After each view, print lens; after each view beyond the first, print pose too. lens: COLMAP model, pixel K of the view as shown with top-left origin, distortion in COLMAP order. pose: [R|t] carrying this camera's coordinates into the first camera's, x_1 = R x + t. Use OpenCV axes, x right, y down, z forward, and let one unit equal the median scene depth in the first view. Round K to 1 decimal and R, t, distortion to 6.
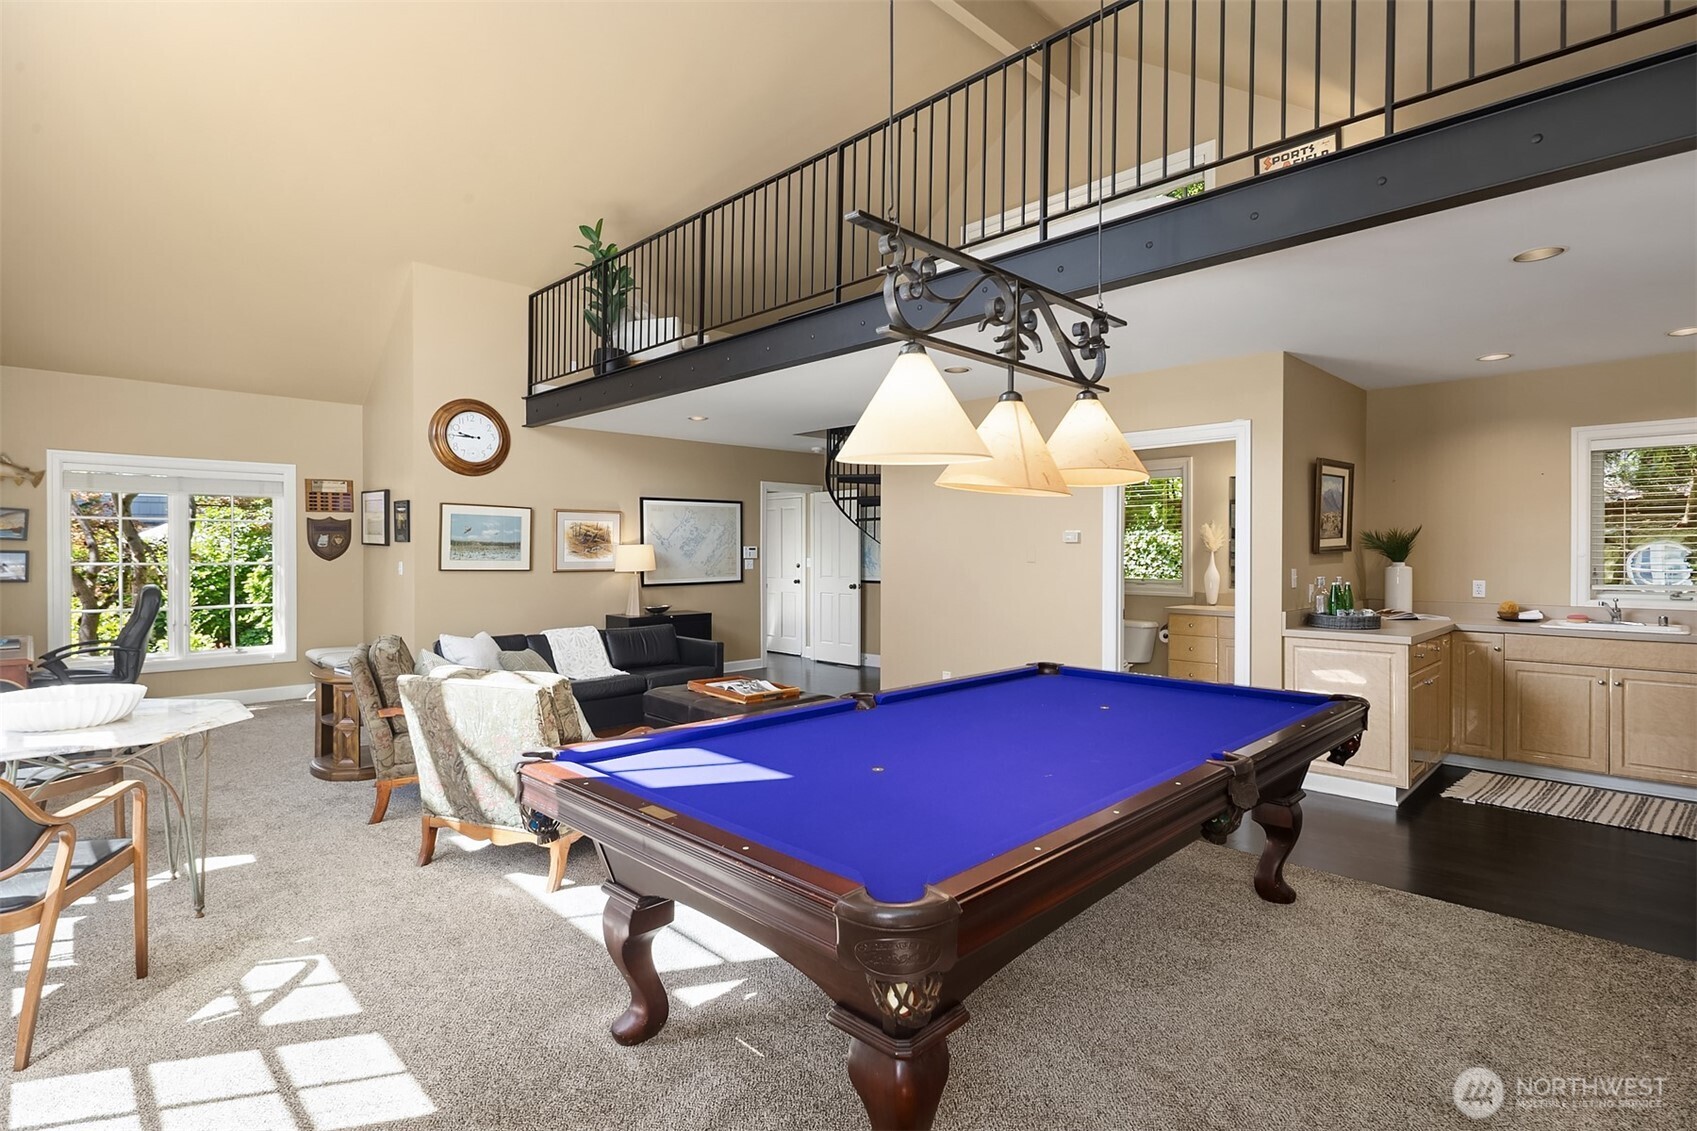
lens RADIAL K [[826.3, 0, 844.7], [0, 826.3, 549.0], [0, 0, 1]] dist [-0.000231, -0.000133]
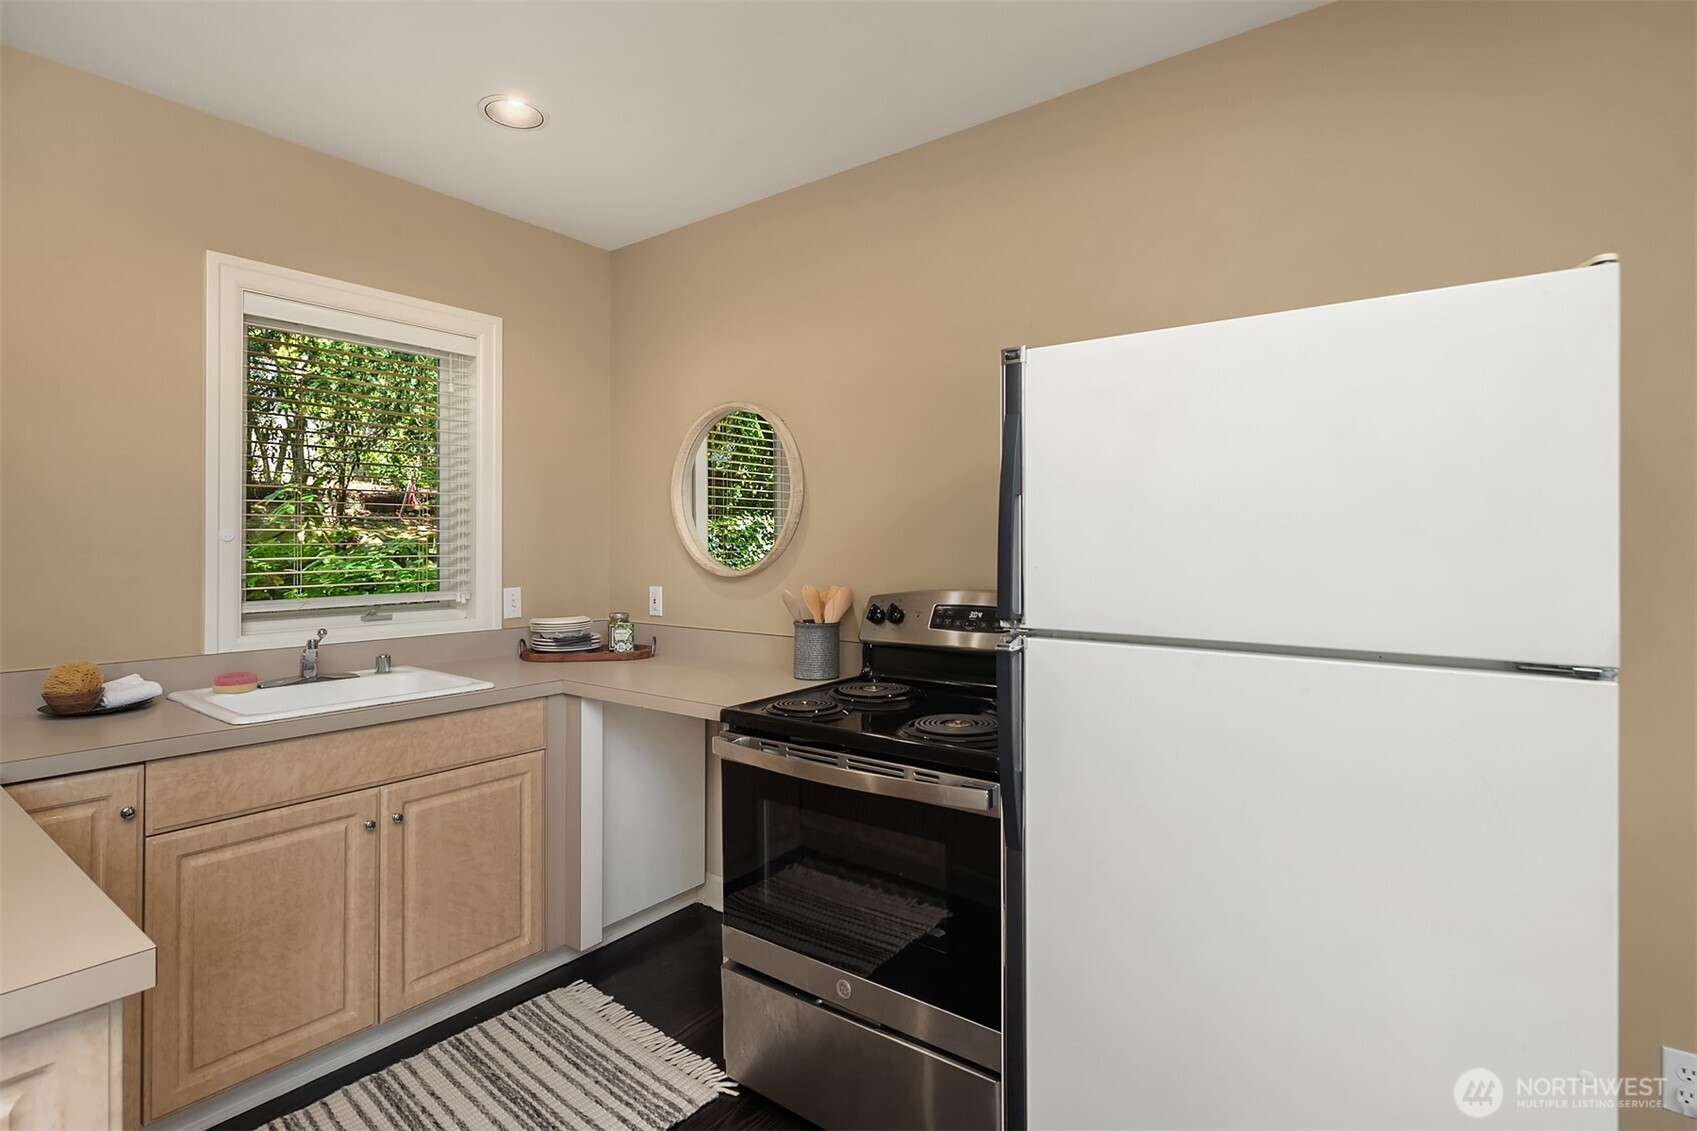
lens RADIAL K [[826.3, 0, 844.7], [0, 826.3, 549.0], [0, 0, 1]] dist [-0.000231, -0.000133]
pose [[-0.089240, -0.002663, 0.996007, 0.442448], [0.002241, 0.999993, 0.002874, 0.013456], [-0.996008, 0.002489, -0.089234, 0.765435]]
